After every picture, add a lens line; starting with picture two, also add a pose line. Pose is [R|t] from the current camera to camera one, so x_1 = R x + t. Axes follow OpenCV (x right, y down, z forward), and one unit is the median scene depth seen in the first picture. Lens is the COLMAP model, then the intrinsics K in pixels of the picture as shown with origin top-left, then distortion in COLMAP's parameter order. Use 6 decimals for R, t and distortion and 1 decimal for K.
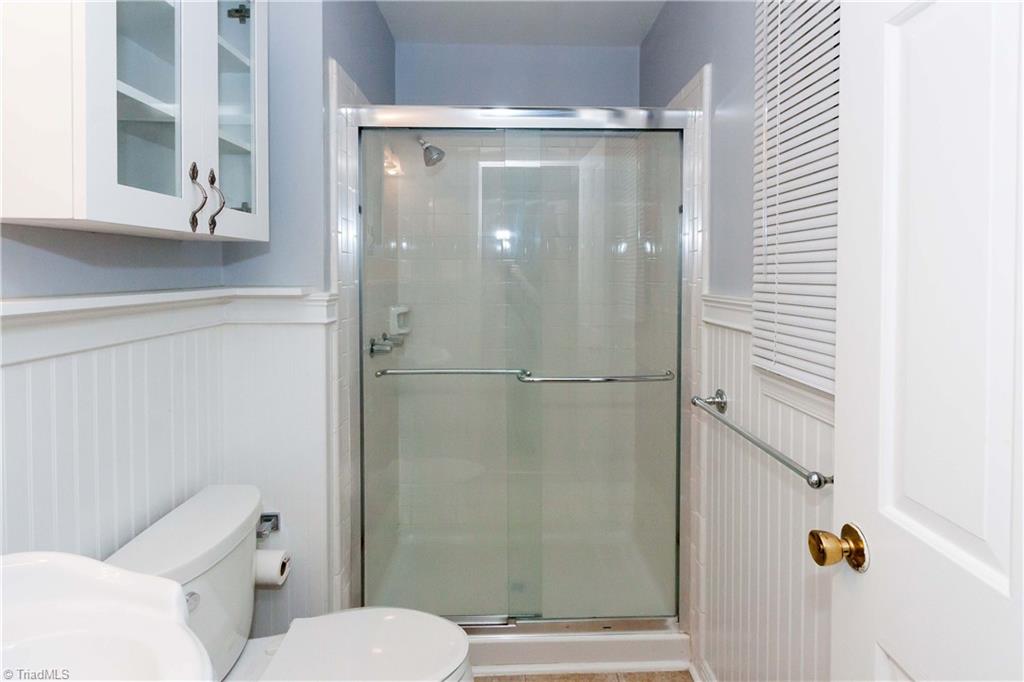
lens RADIAL K [[536.5, 0, 514.2], [0, 536.5, 280.6], [0, 0, 1]] dist [0.001137, -0.000113]
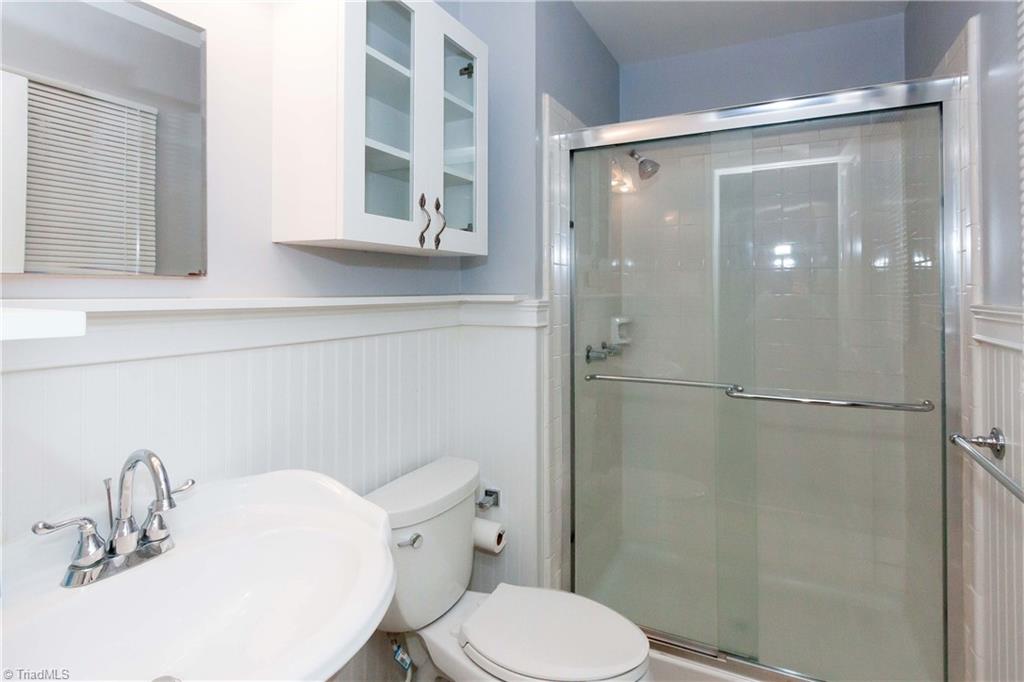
lens RADIAL K [[536.5, 0, 514.2], [0, 536.5, 280.6], [0, 0, 1]] dist [0.001137, -0.000113]
pose [[0.880539, -0.011986, -0.473821, 0.135065], [-0.005308, 0.999368, -0.035144, 0.021199], [0.473943, 0.033461, 0.879919, -0.012089]]
